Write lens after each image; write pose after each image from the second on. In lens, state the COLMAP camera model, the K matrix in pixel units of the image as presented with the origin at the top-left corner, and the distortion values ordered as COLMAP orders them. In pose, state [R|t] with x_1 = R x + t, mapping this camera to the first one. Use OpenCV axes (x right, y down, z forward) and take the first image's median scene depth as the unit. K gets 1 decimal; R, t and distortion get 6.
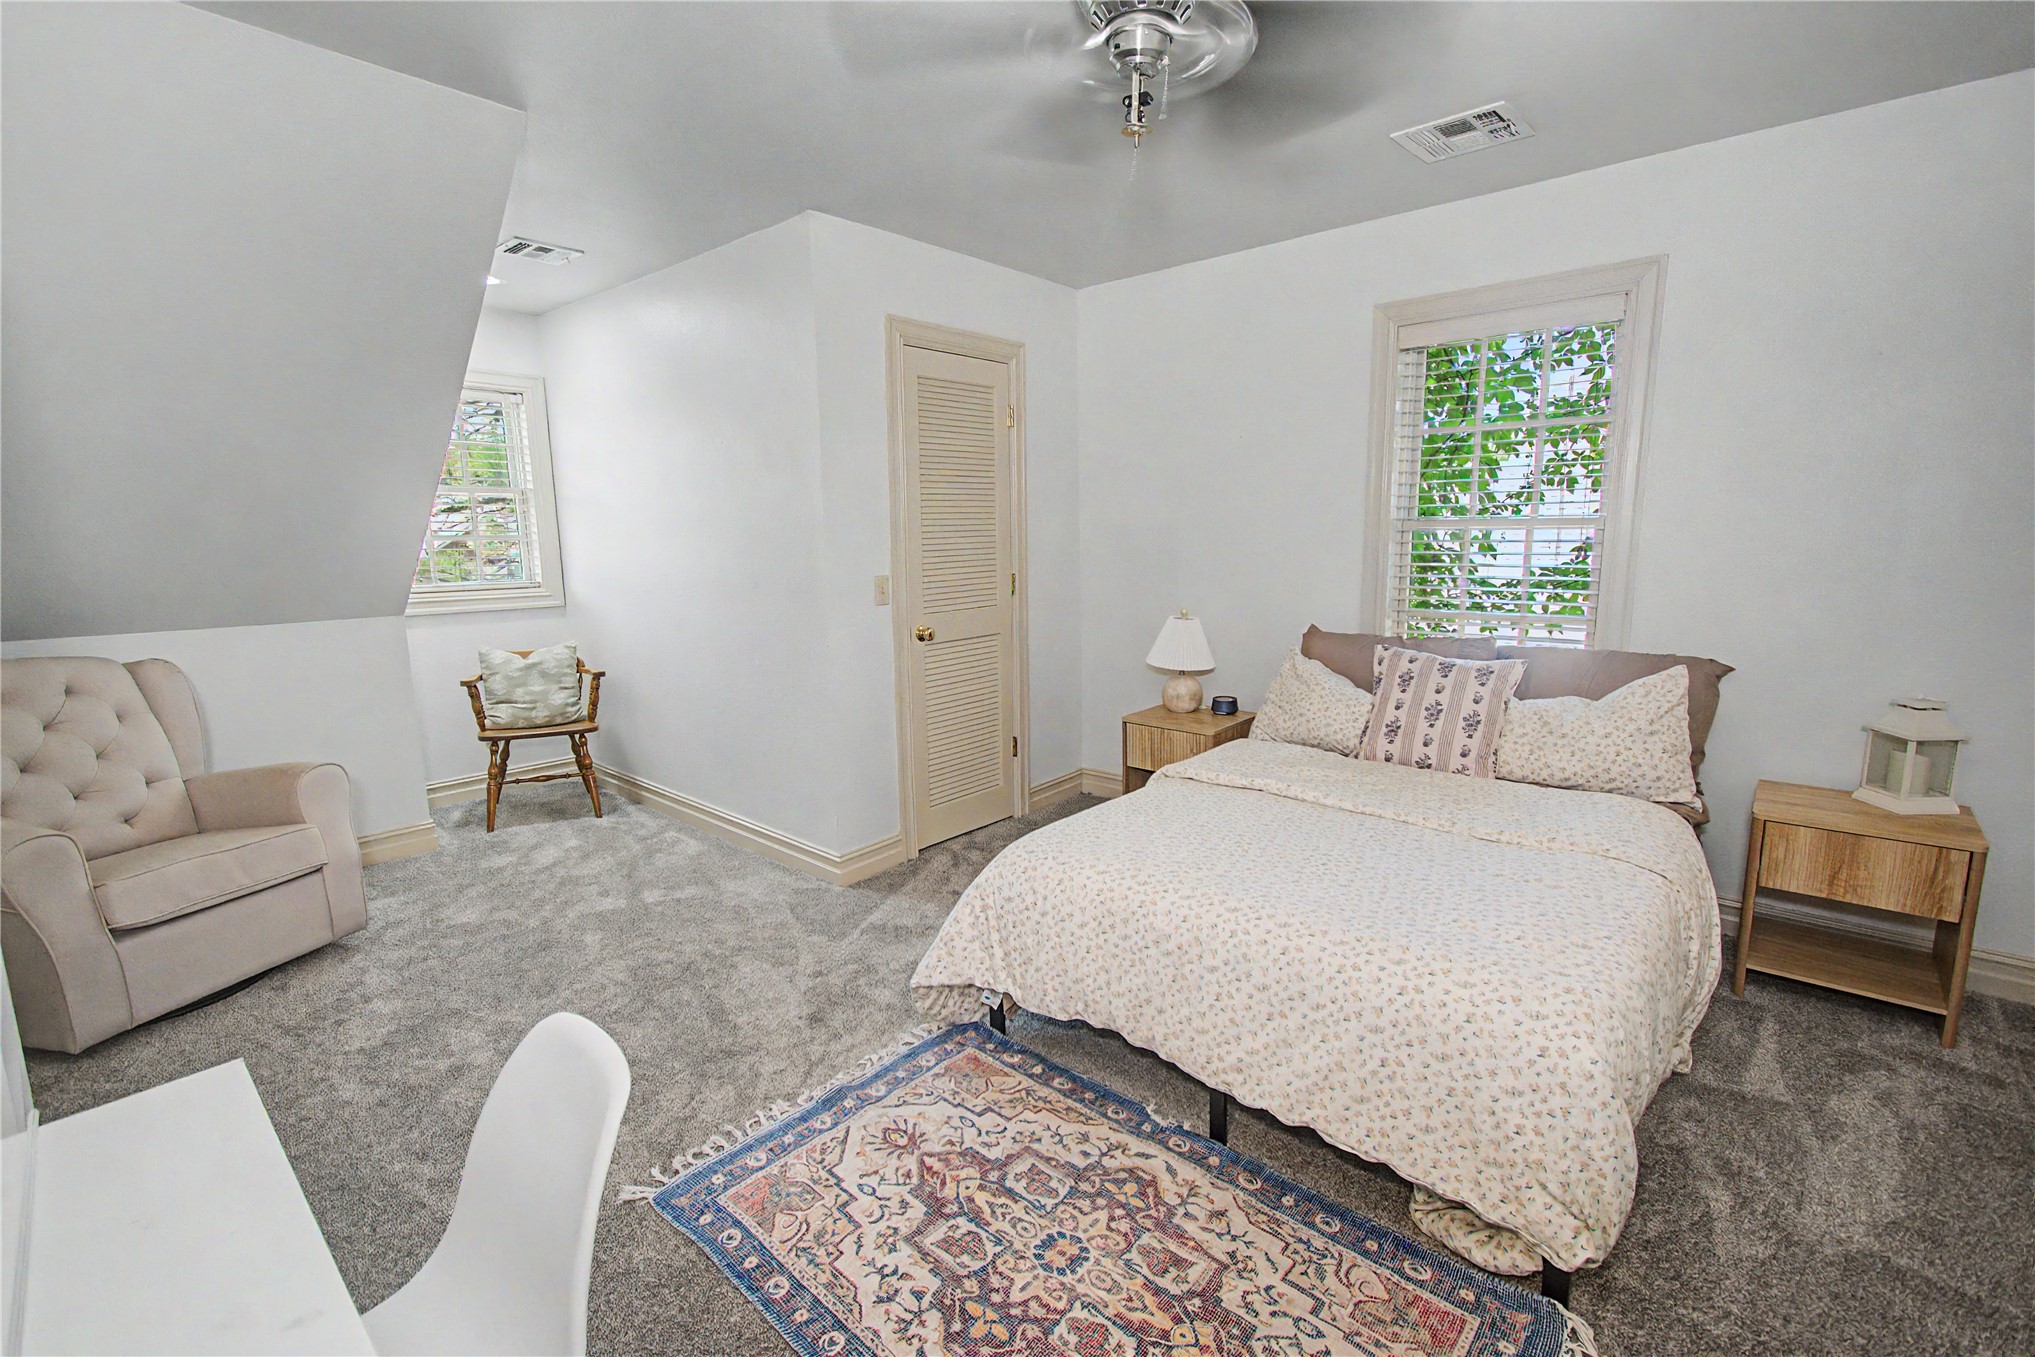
lens RADIAL K [[895.5, 0, 1023.5], [0, 895.5, 678.3], [0, 0, 1]] dist [-0.020986, 0.000207]
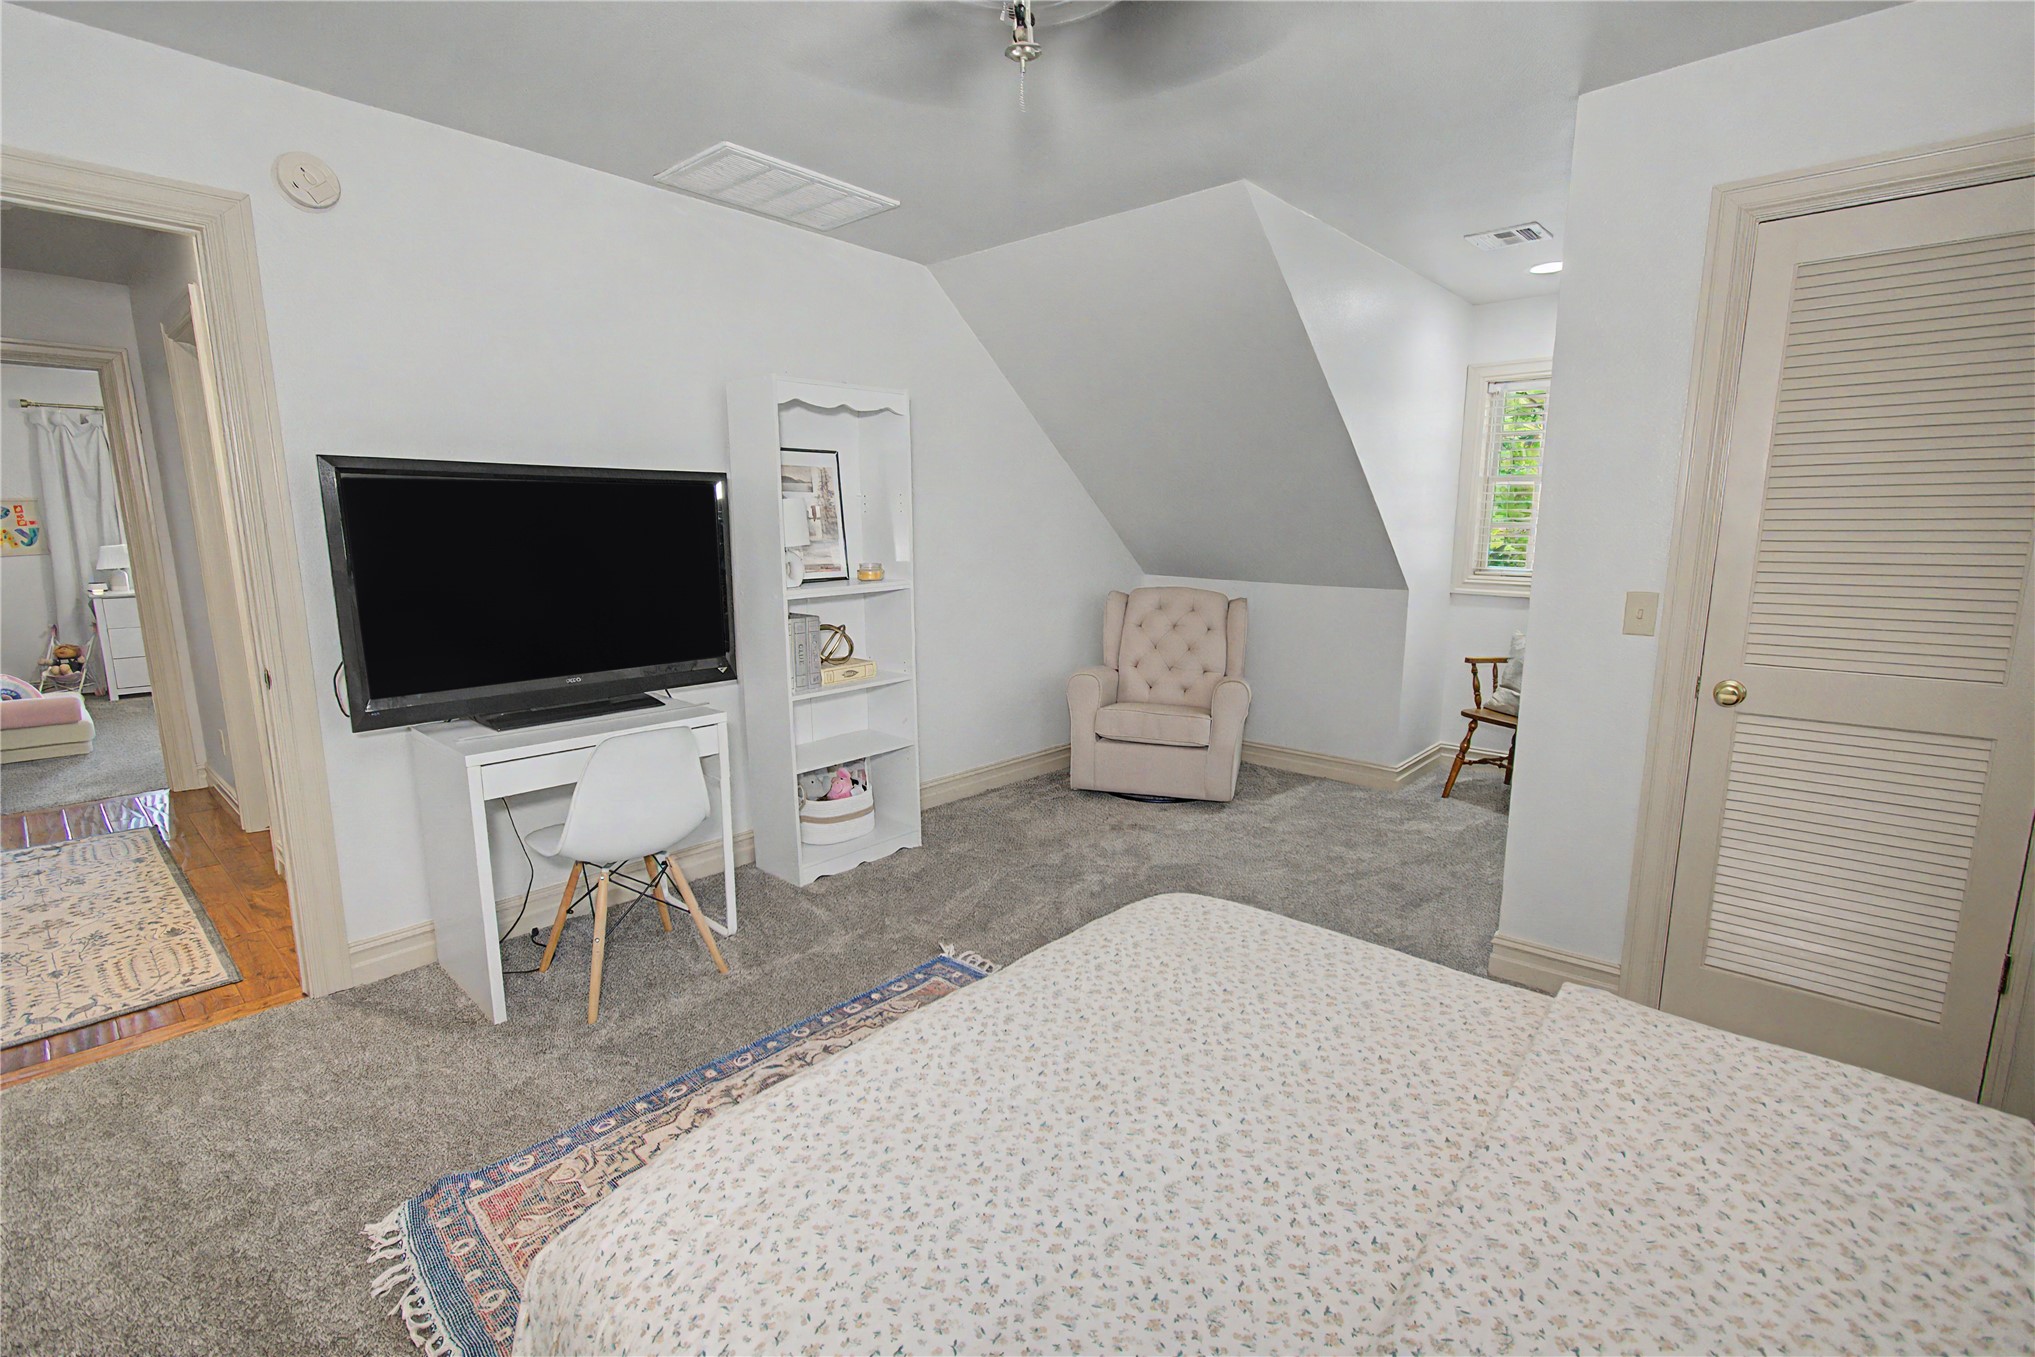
lens RADIAL K [[890.3, 0, 1022.2], [0, 890.3, 677.1], [0, 0, 1]] dist [0.000269, 0.000150]
pose [[-0.011273, 0.178207, -0.983928, 0.950308], [-0.155487, 0.971710, 0.177776, -0.175763], [0.987774, 0.154992, 0.016755, 0.952392]]
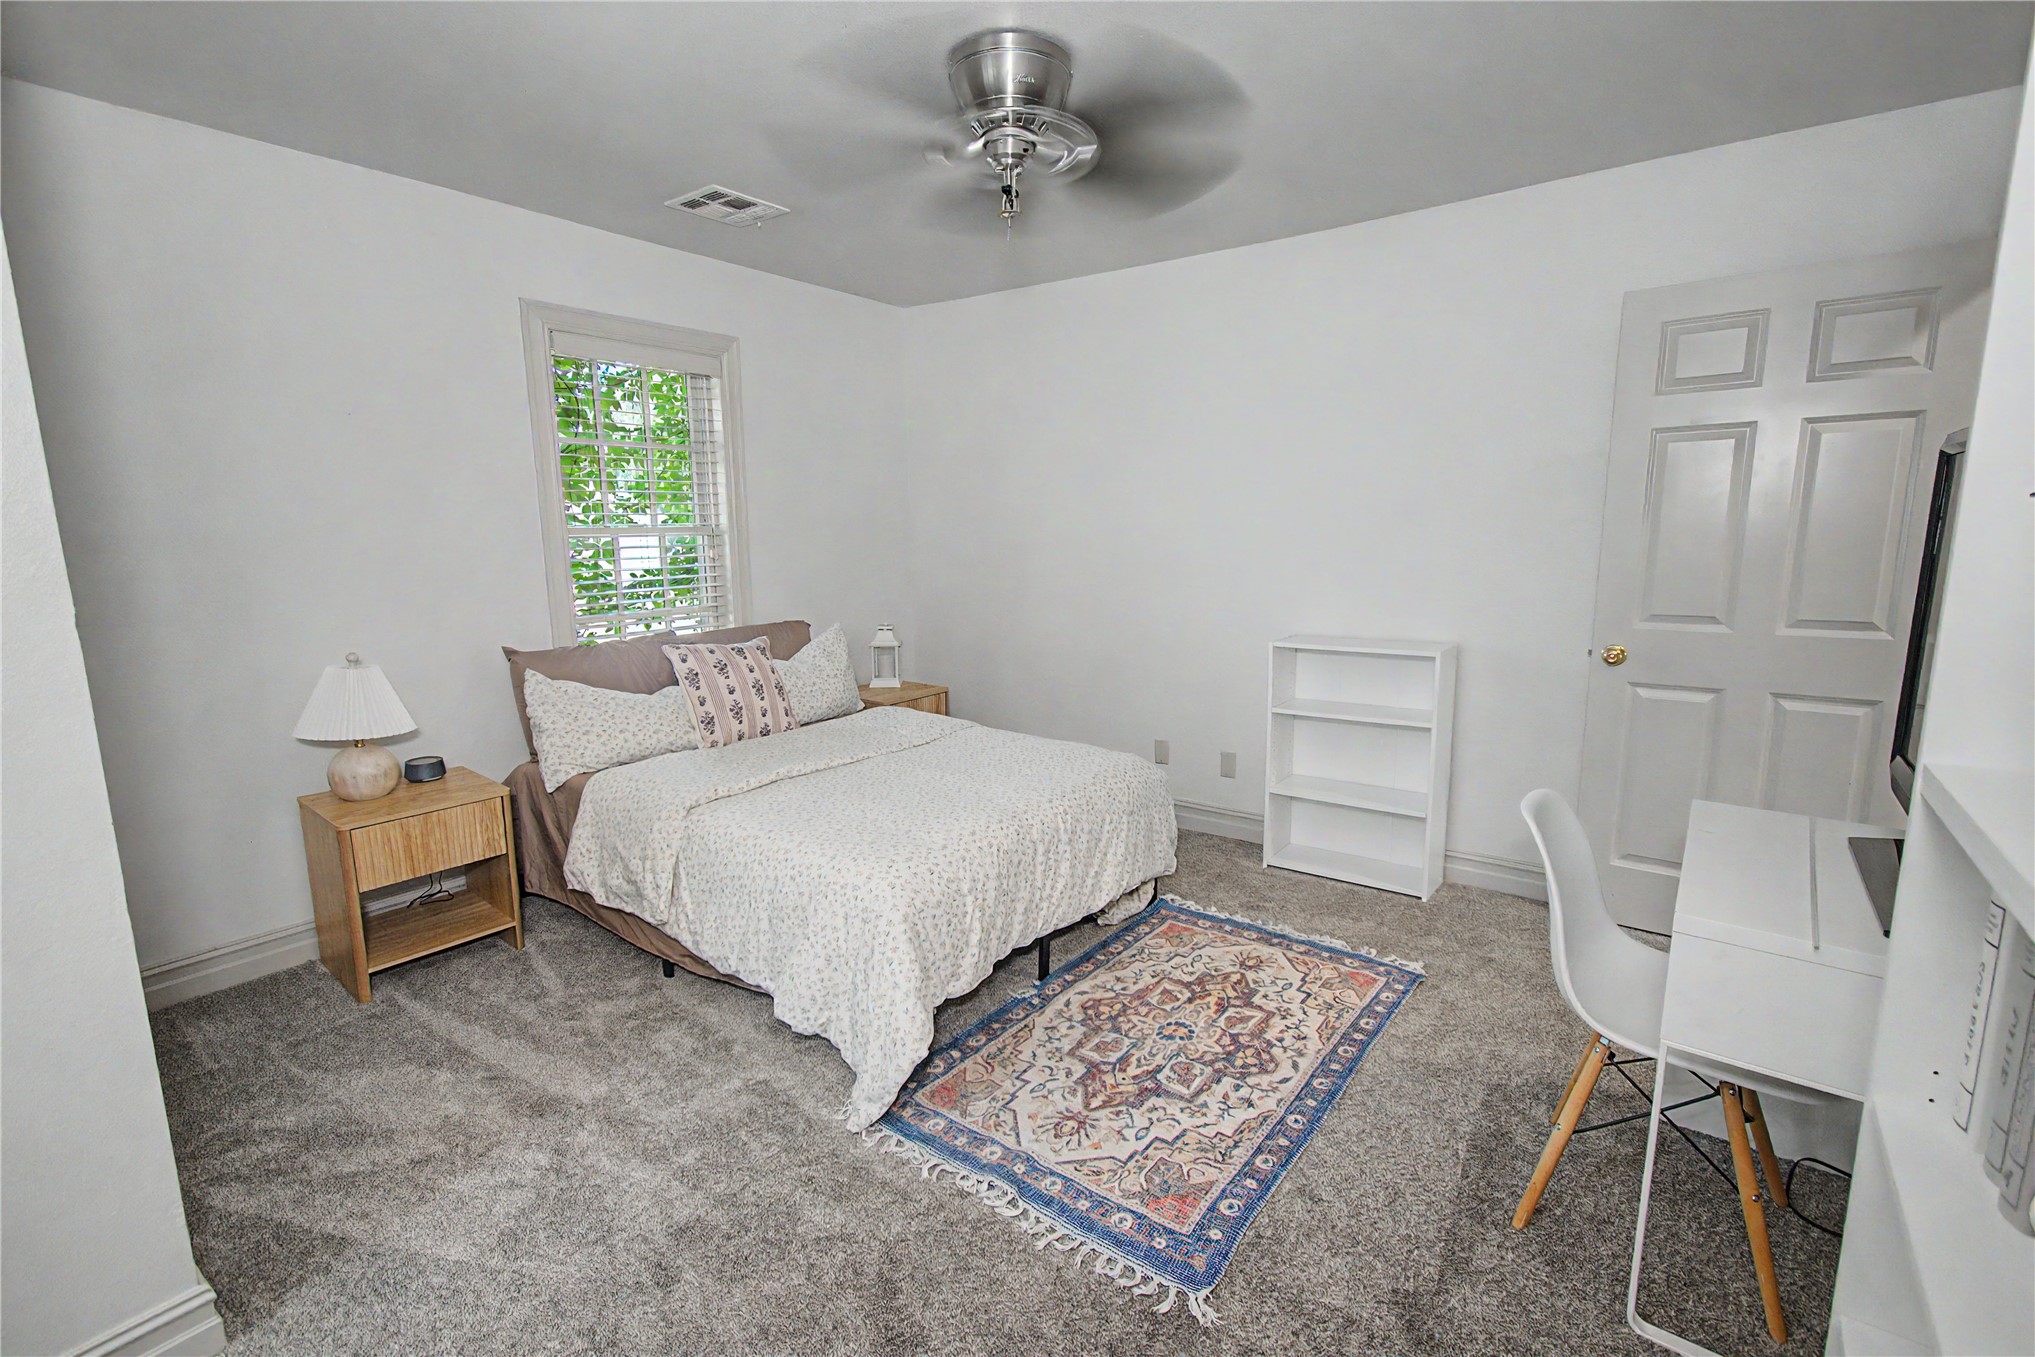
lens RADIAL K [[911.7, 0, 1017.7], [0, 911.7, 682.2], [0, 0, 1]] dist [-0.033509, 0.000205]
pose [[-0.078366, -0.155854, 0.984667, -1.087485], [0.169907, 0.971166, 0.167239, -0.162451], [-0.982339, 0.180408, -0.049626, 1.026423]]
